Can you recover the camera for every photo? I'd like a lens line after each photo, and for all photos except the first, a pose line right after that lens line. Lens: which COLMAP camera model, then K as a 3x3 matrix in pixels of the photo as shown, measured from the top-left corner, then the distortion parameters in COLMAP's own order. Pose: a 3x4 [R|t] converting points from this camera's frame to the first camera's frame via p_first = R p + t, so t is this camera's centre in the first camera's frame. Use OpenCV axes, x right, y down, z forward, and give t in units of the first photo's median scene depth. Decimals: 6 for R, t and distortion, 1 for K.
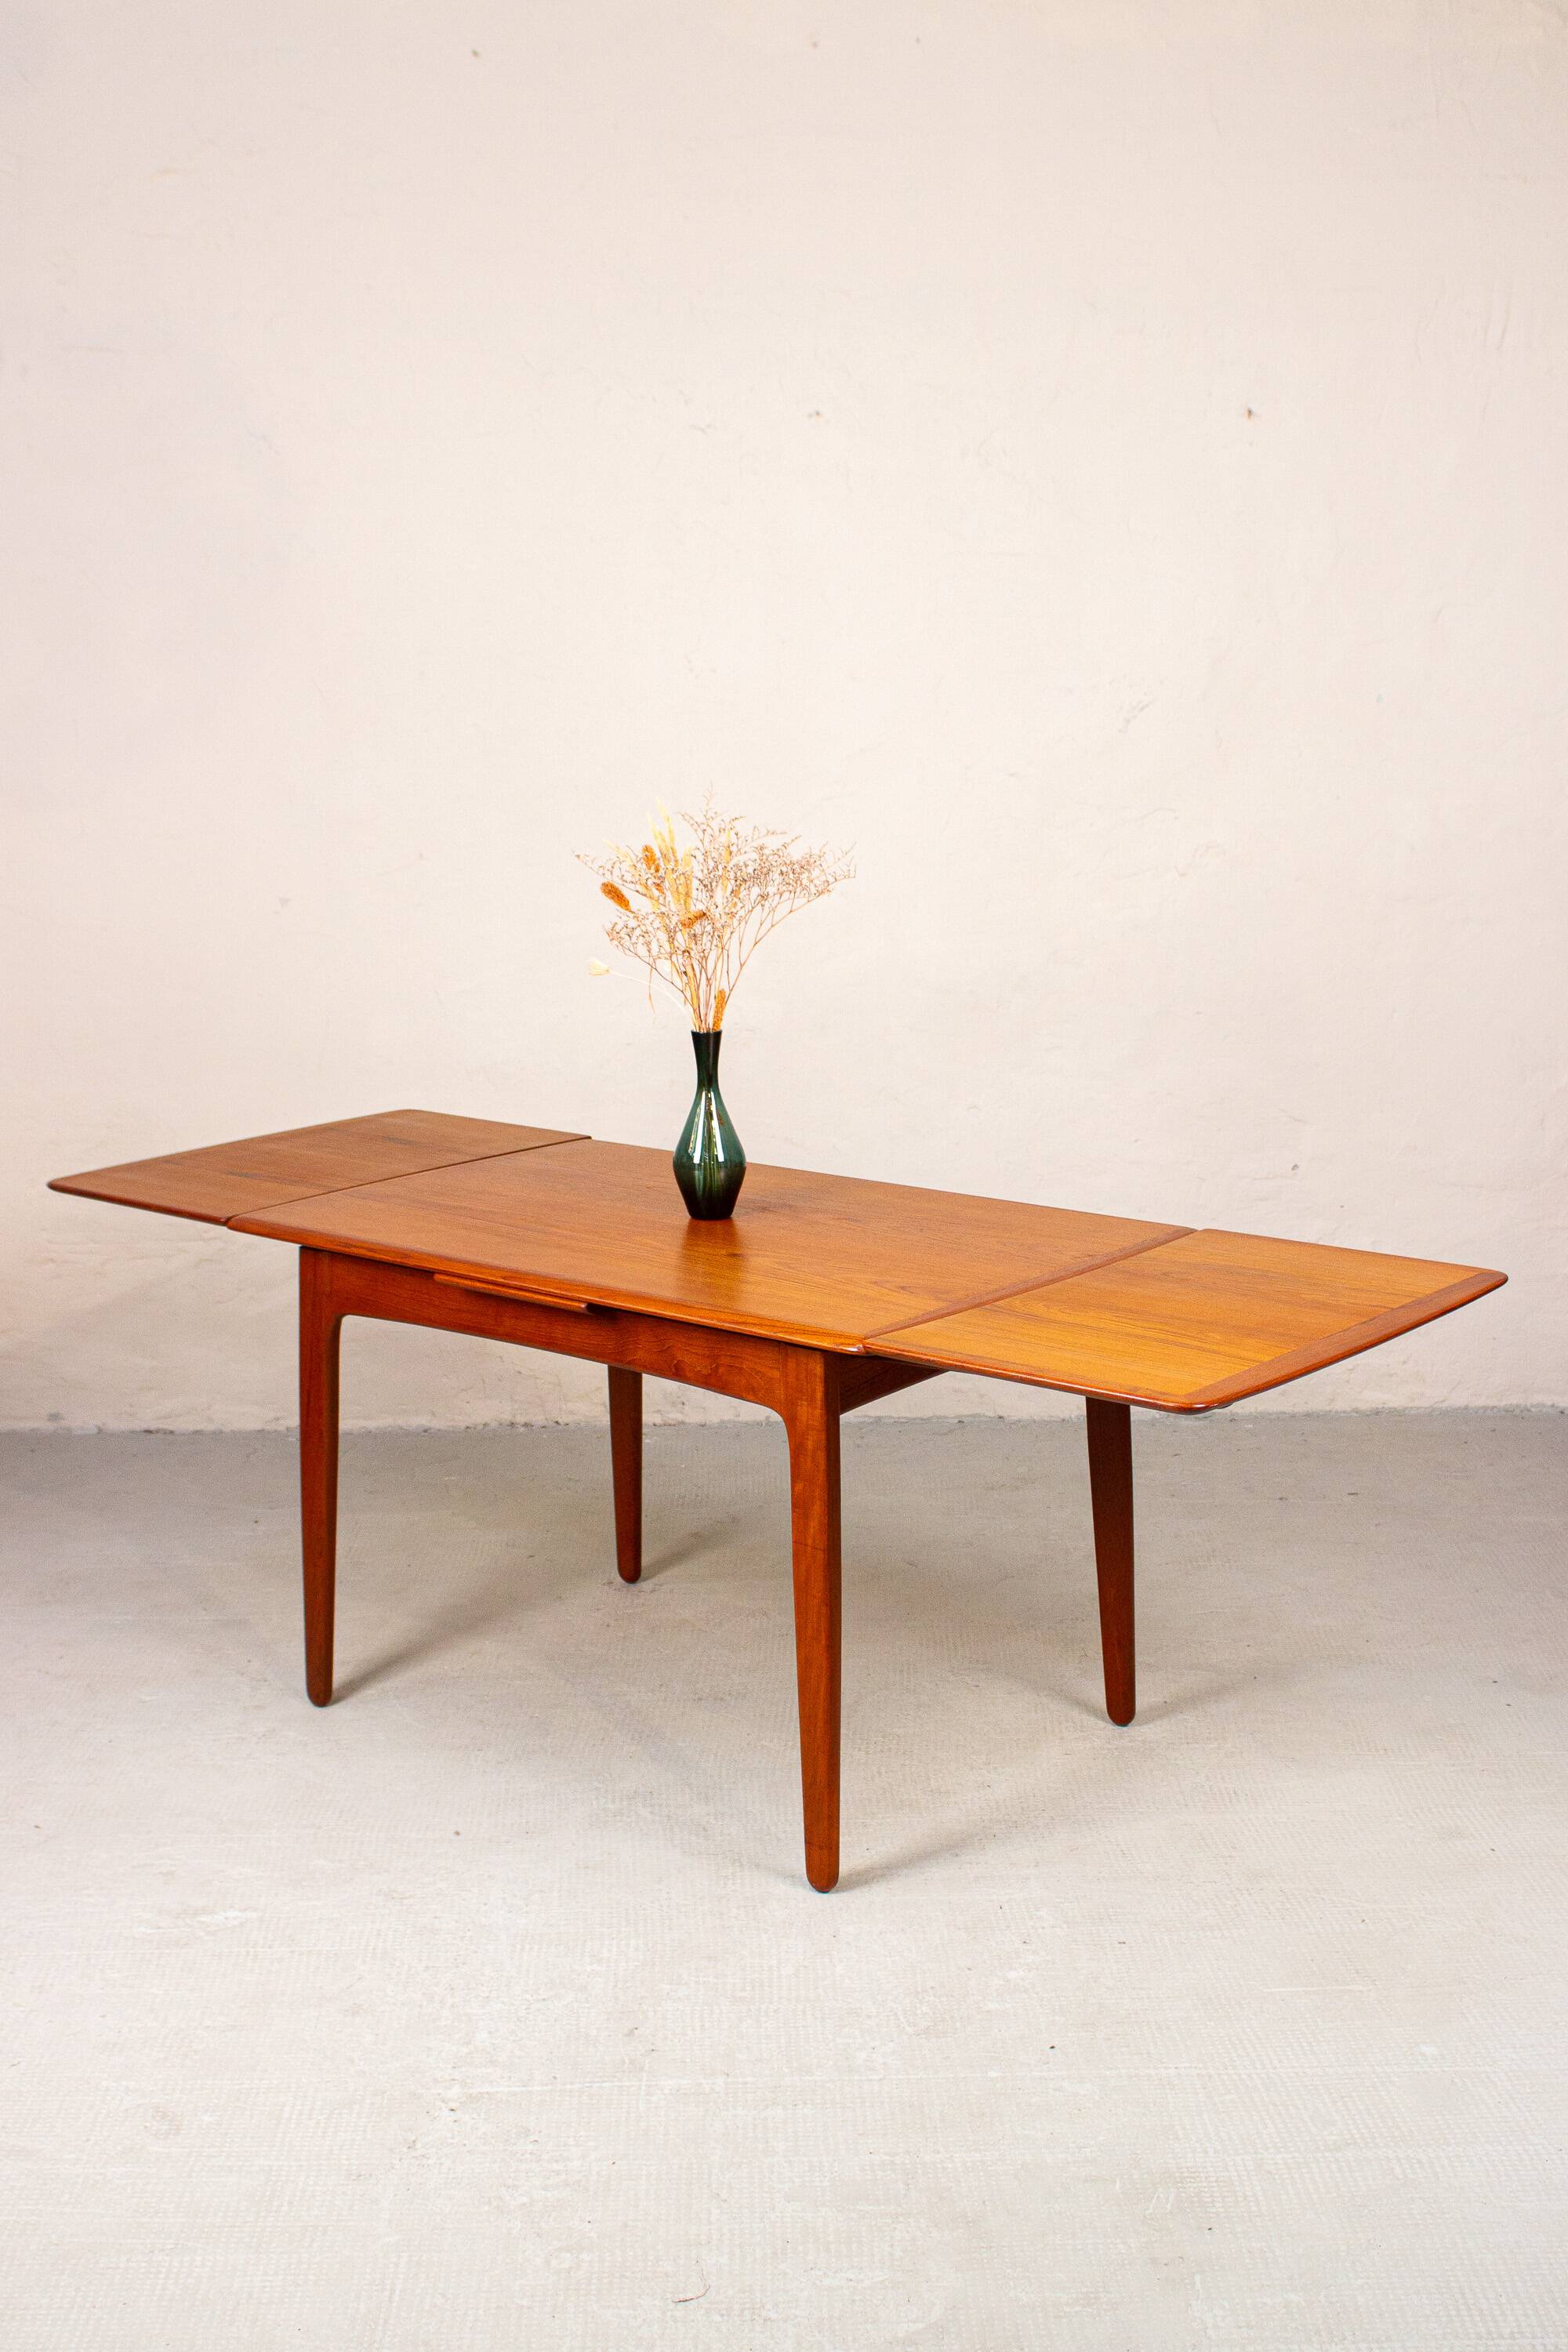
lens RADIAL K [[2861.0, 0, 777.1], [0, 2861.0, 1205.0], [0, 0, 1]] dist [-0.091353, 0.044819]
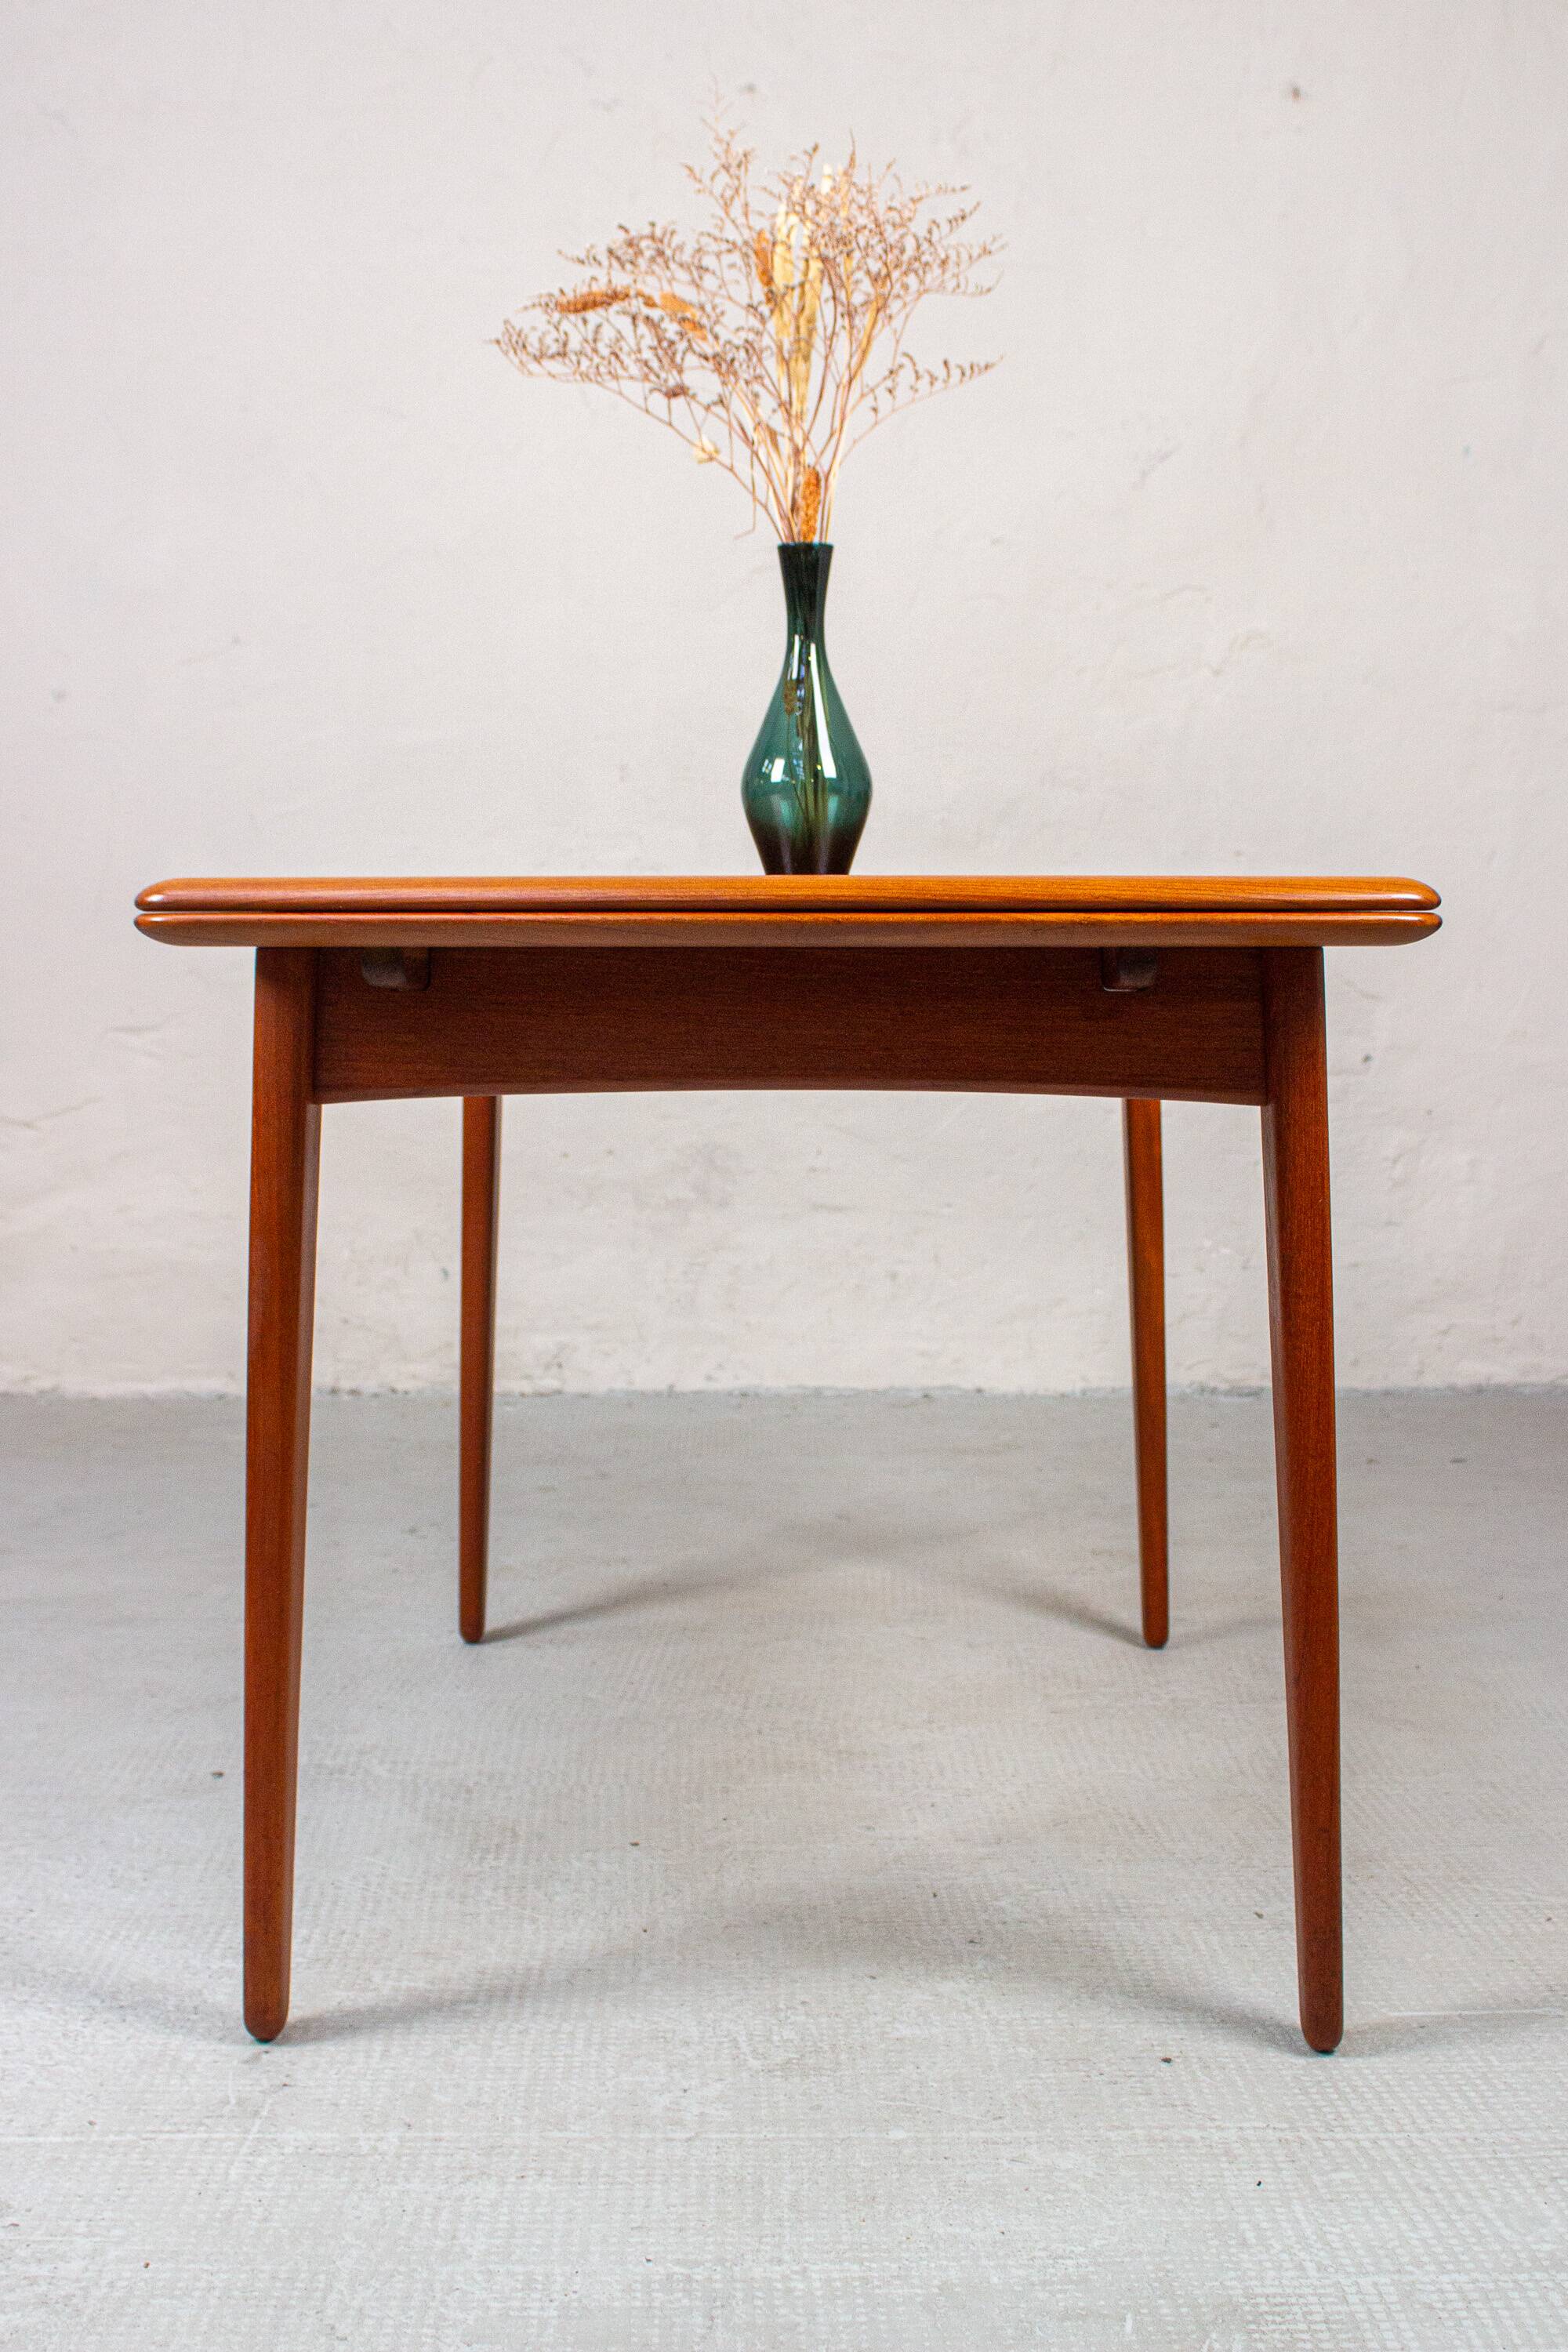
lens RADIAL K [[2856.4, 0, 778.4], [0, 2856.4, 1065.2], [0, 0, 1]] dist [-0.091733, 0.059948]
pose [[0.999863, 0.013955, -0.008944, 0.052167], [-0.015139, 0.988560, -0.150069, 0.176074], [0.006747, 0.150183, 0.988635, 0.414364]]
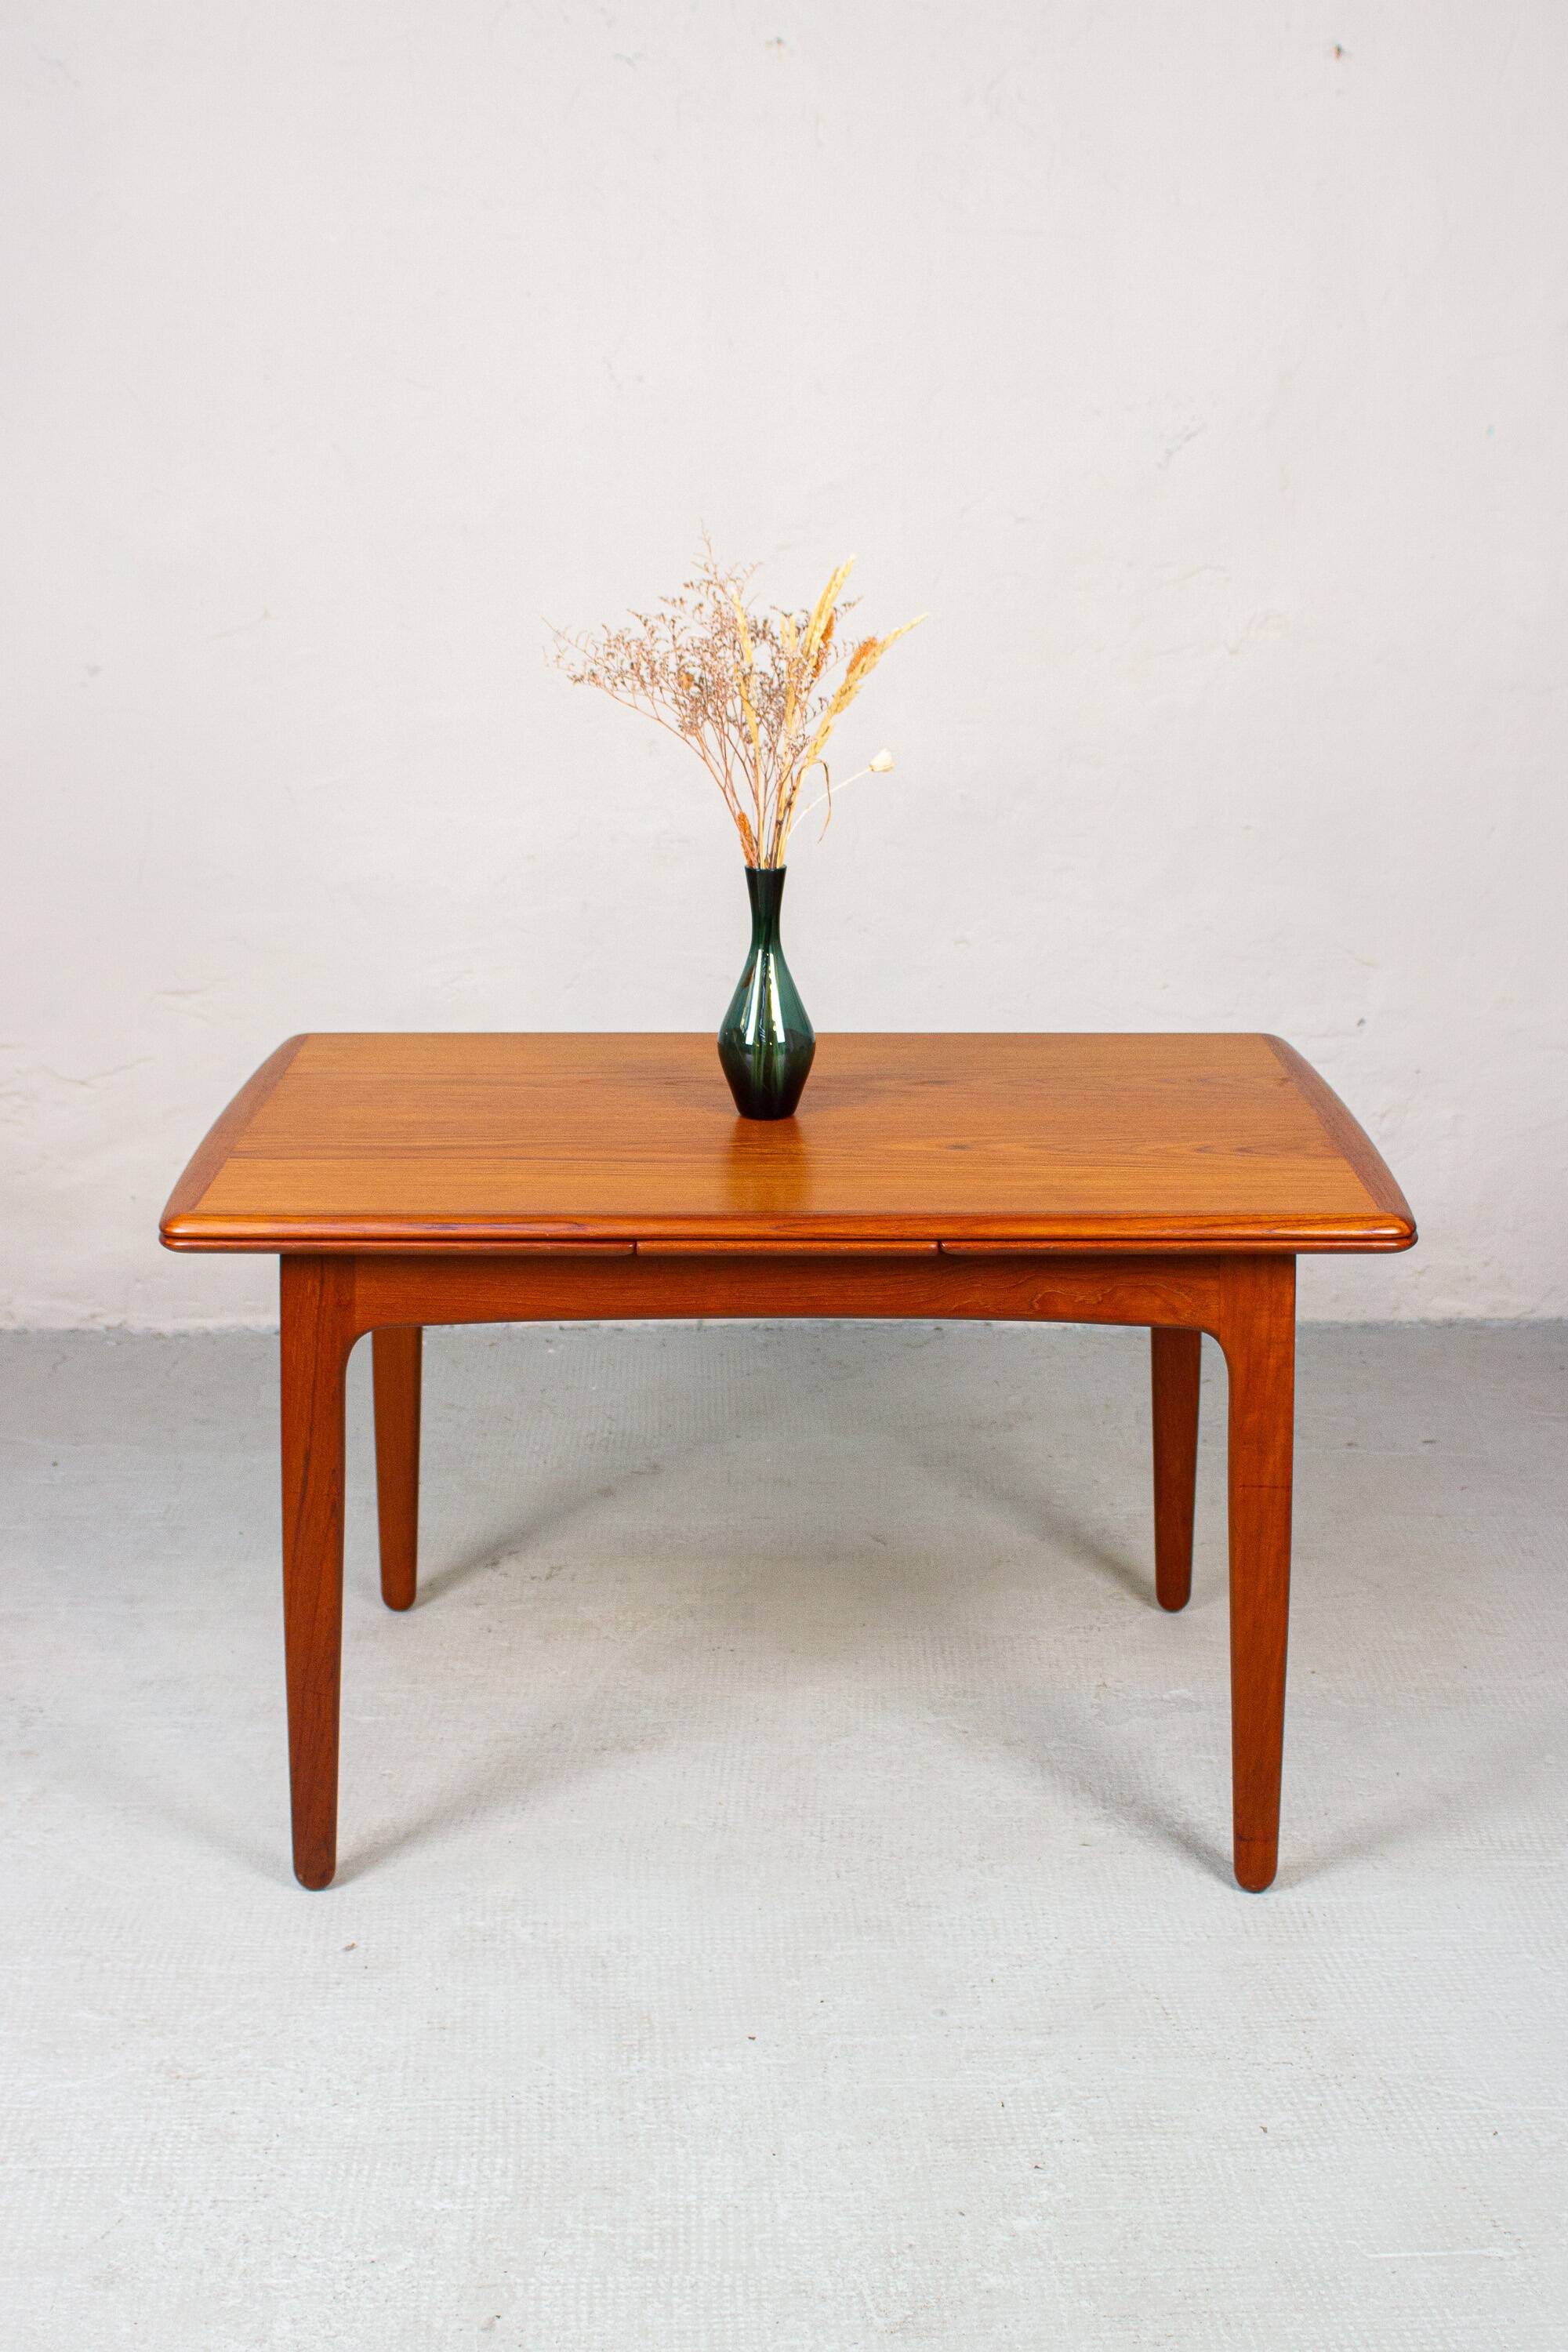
lens RADIAL K [[2963.7, 0, 772.0], [0, 2963.7, 1260.8], [0, 0, 1]] dist [-0.091365, 0.047614]
pose [[0.999783, 0.011104, 0.017603, 0.003422], [-0.012879, 0.994477, 0.104165, -0.051790], [-0.016349, -0.104369, 0.994404, 0.285599]]
